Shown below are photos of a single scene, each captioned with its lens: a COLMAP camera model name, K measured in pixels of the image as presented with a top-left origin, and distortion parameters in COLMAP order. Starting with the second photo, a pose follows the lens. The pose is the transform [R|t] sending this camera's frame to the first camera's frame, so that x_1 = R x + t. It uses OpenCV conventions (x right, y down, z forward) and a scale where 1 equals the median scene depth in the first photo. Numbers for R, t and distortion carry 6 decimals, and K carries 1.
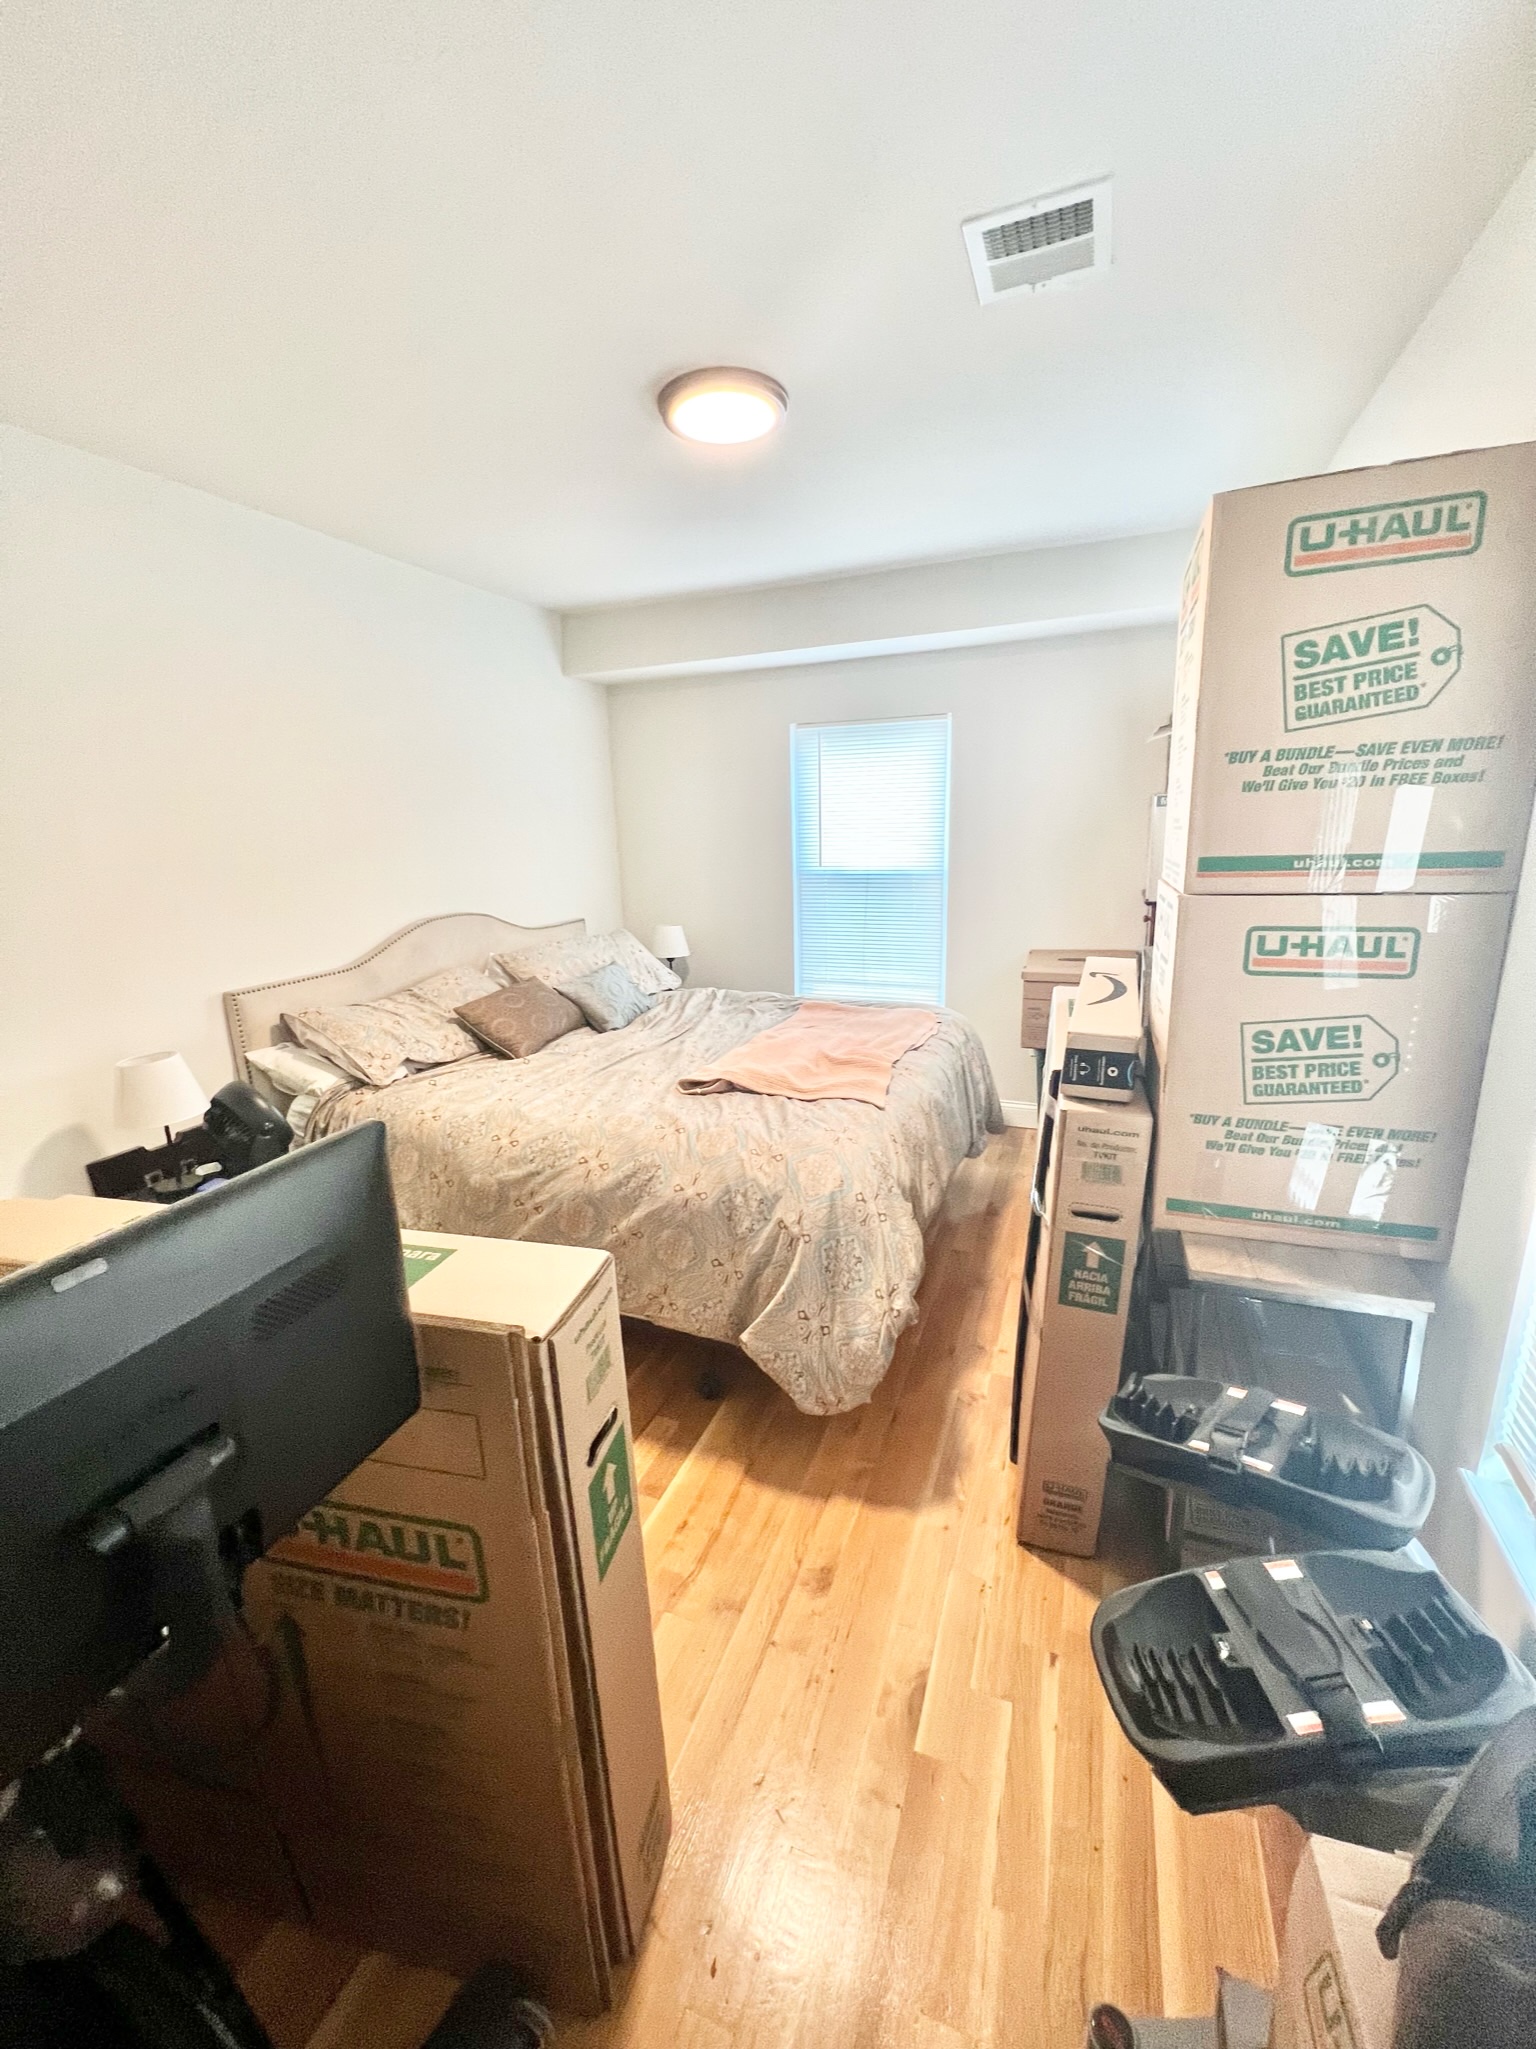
lens RADIAL K [[821.8, 0, 771.0], [0, 821.8, 1018.0], [0, 0, 1]] dist [-0.001234, 0.000293]
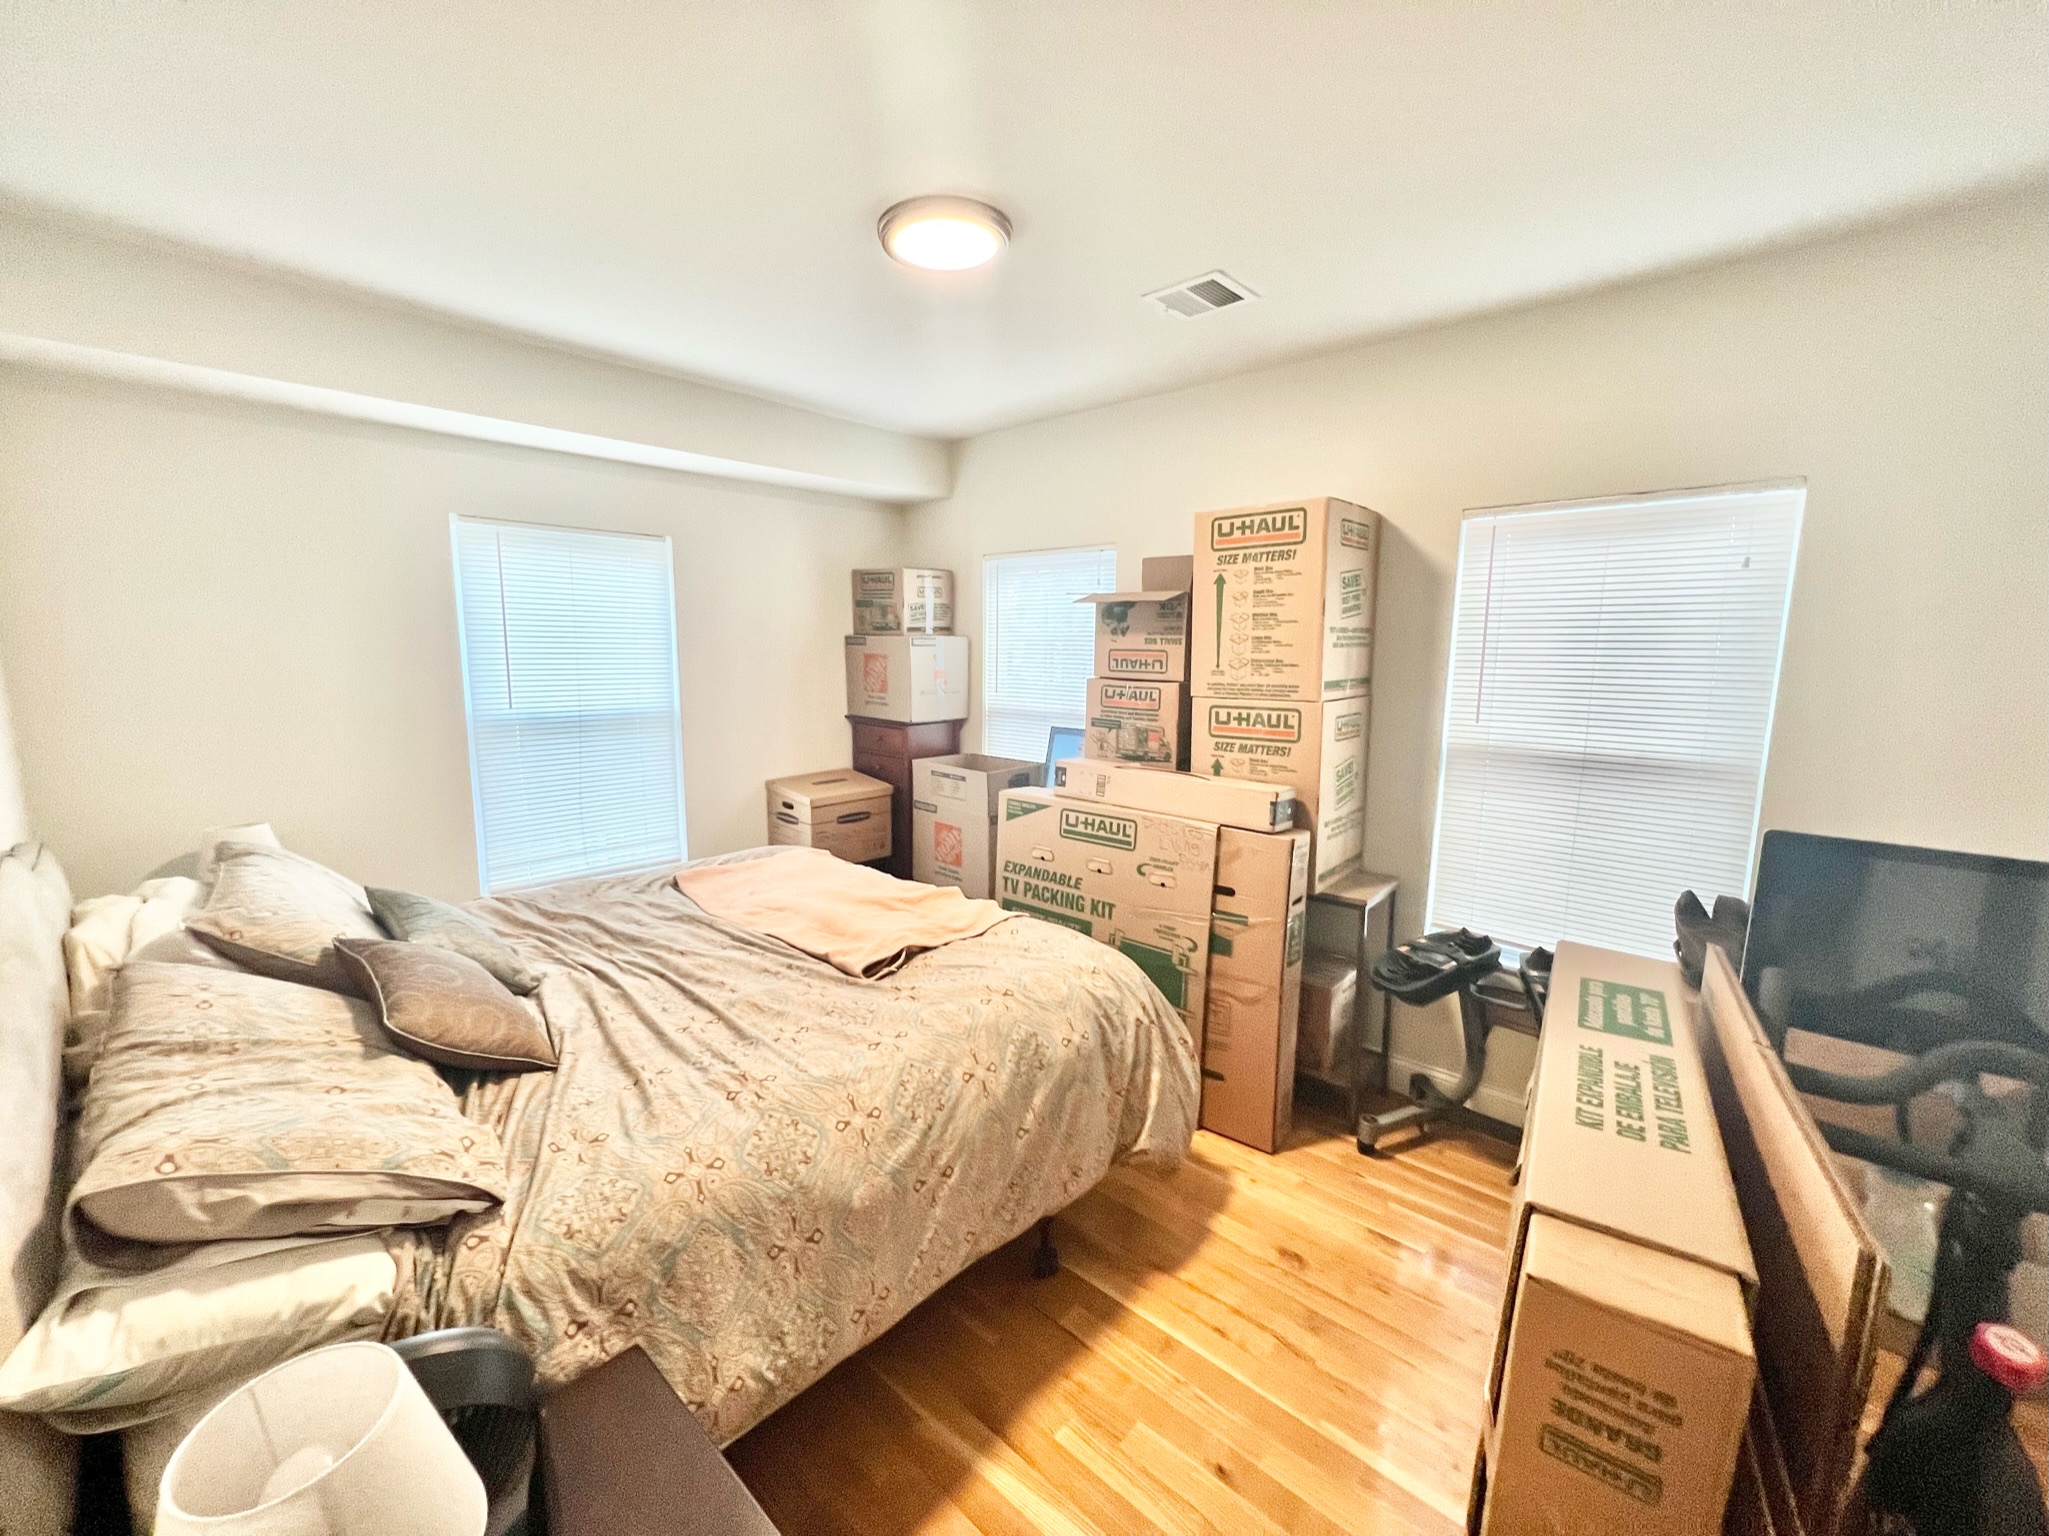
lens RADIAL K [[822.5, 0, 1019.0], [0, 822.5, 760.1], [0, 0, 1]] dist [-0.001397, 0.000419]
pose [[0.346152, -0.095801, 0.933274, -0.897089], [0.199587, 0.979521, 0.026521, -0.129827], [-0.916703, 0.177090, 0.358183, 0.611441]]
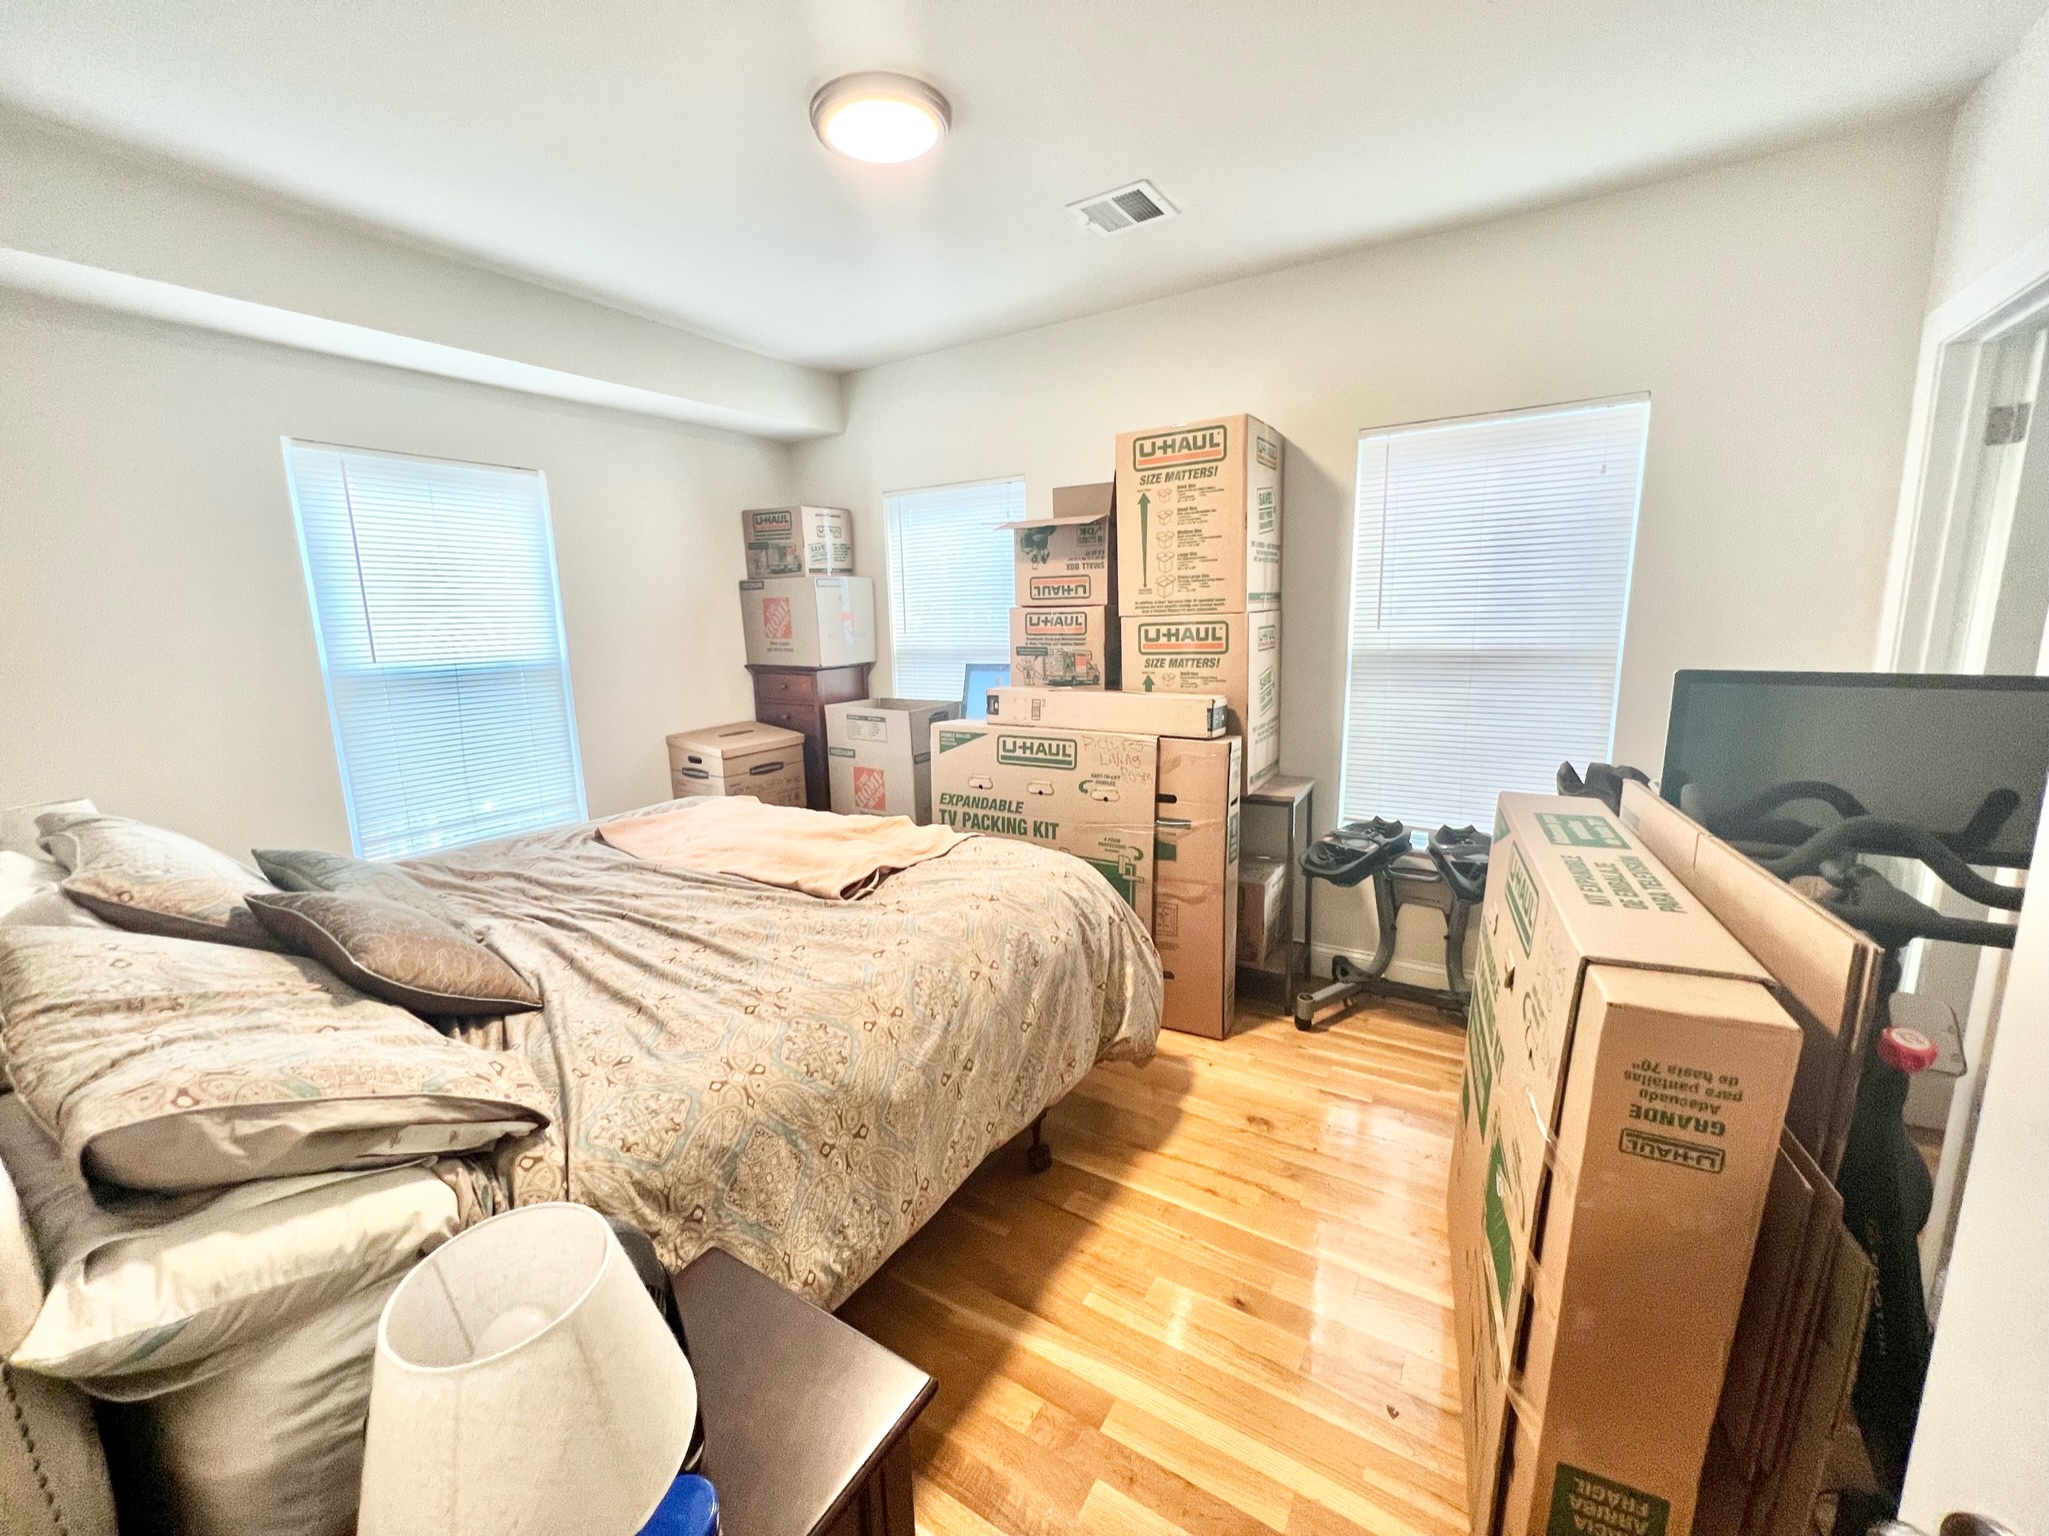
lens RADIAL K [[821.8, 0, 1019.9], [0, 821.8, 759.7], [0, 0, 1]] dist [-0.001234, 0.000293]
pose [[0.176174, -0.147913, 0.973183, -0.940235], [0.248762, 0.963245, 0.101370, -0.092070], [-0.952408, 0.224232, 0.206494, 0.737223]]
